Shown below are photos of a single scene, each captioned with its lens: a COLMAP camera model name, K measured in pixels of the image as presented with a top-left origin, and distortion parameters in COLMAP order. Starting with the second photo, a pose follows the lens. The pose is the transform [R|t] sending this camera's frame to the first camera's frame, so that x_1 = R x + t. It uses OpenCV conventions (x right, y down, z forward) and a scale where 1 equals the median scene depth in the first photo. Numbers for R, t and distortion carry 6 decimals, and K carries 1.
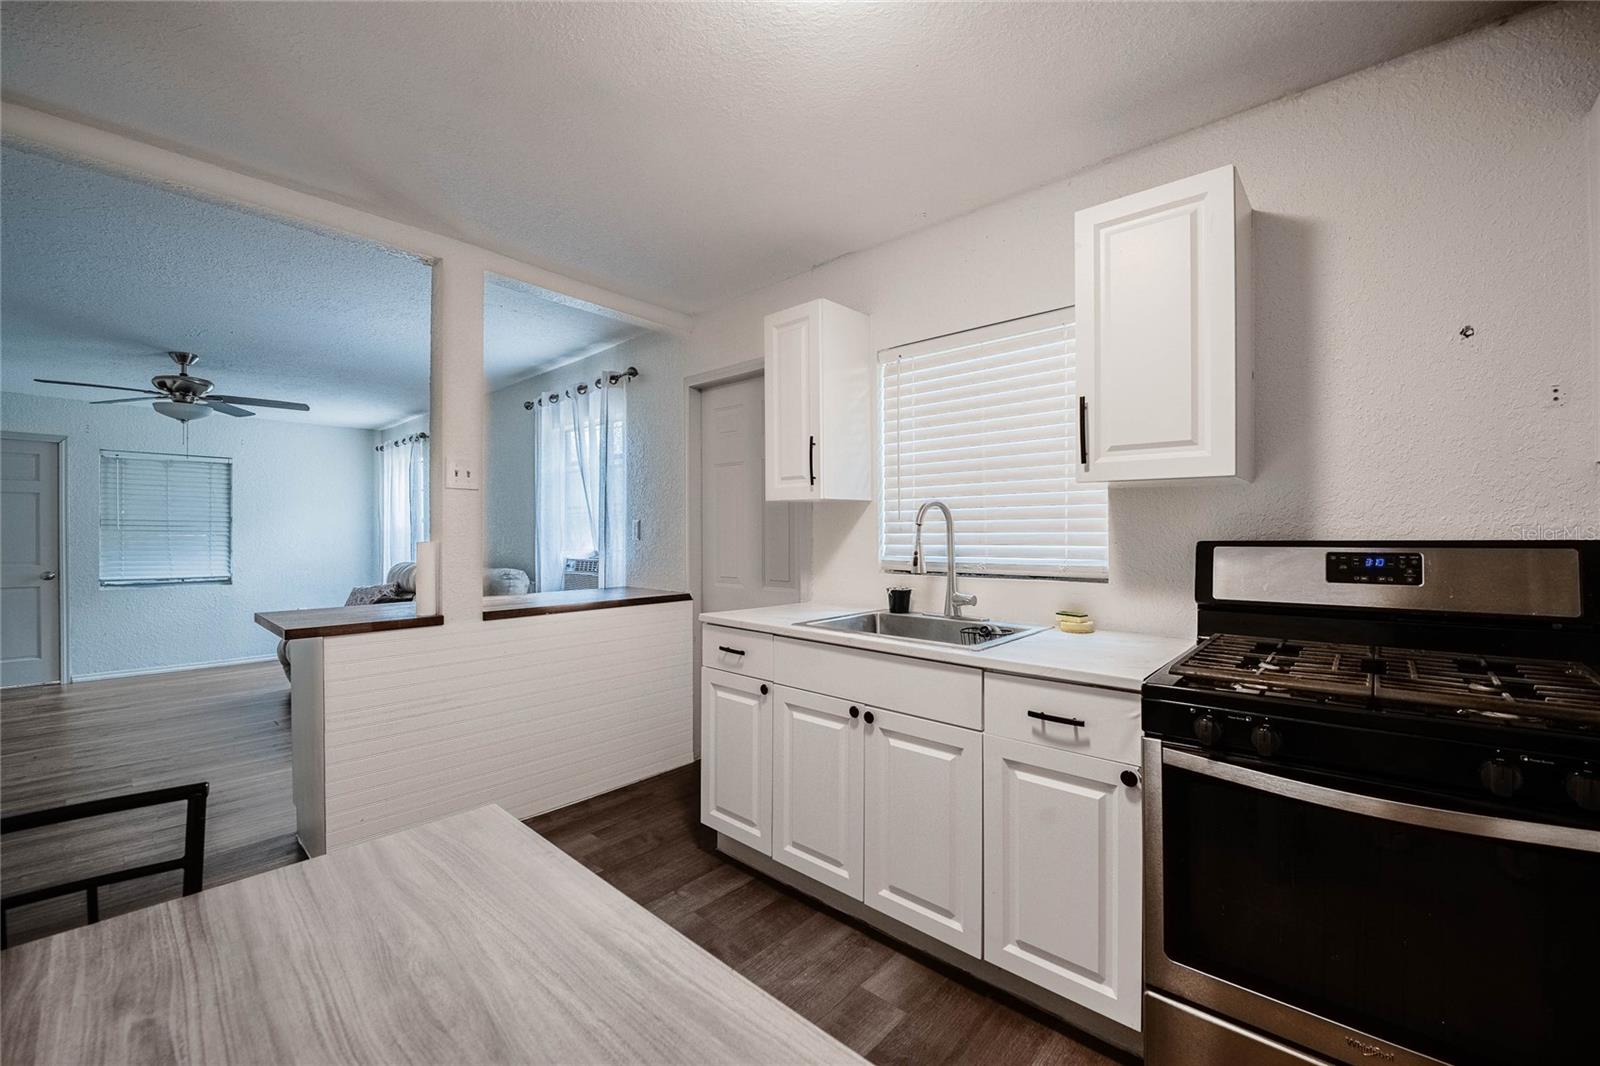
lens RADIAL K [[645.5, 0, 748.8], [0, 645.5, 537.4], [0, 0, 1]] dist [0.007691, 0.000657]
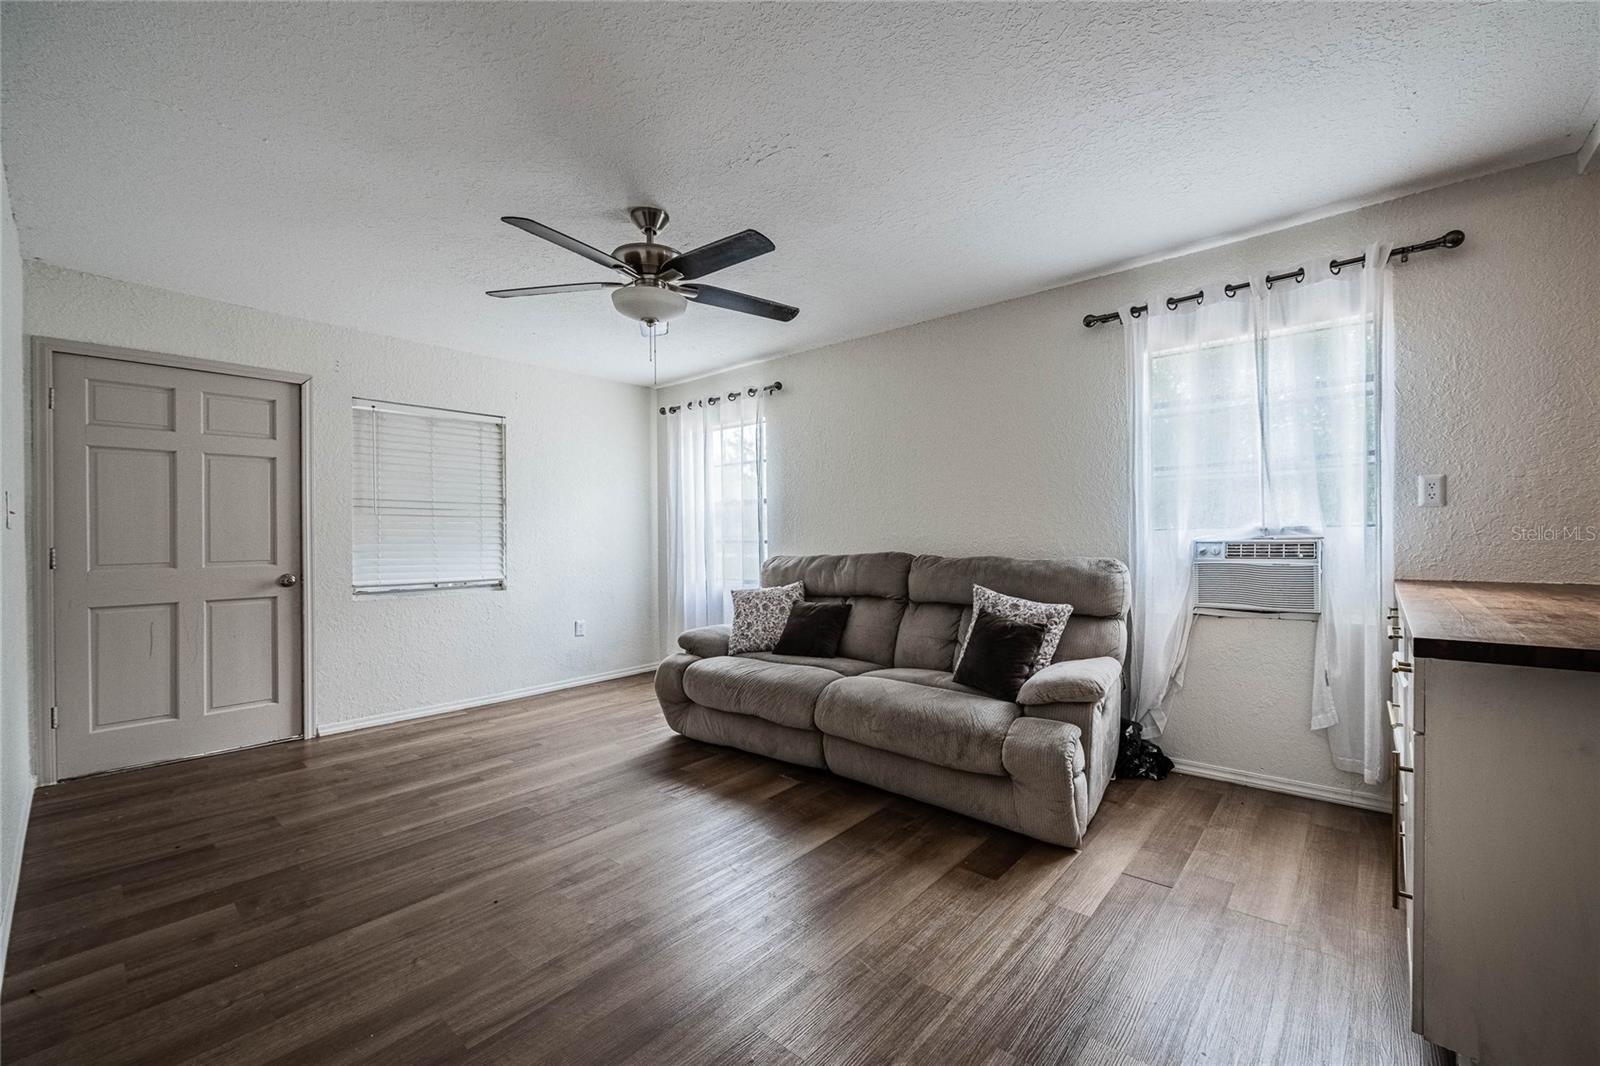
lens RADIAL K [[645.5, 0, 835.7], [0, 645.5, 536.3], [0, 0, 1]] dist [0.007691, 0.000657]
pose [[0.996695, -0.009548, 0.080673, -0.539206], [0.009740, 0.999951, -0.001983, 0.018998], [-0.080650, 0.002762, 0.996739, 0.271050]]
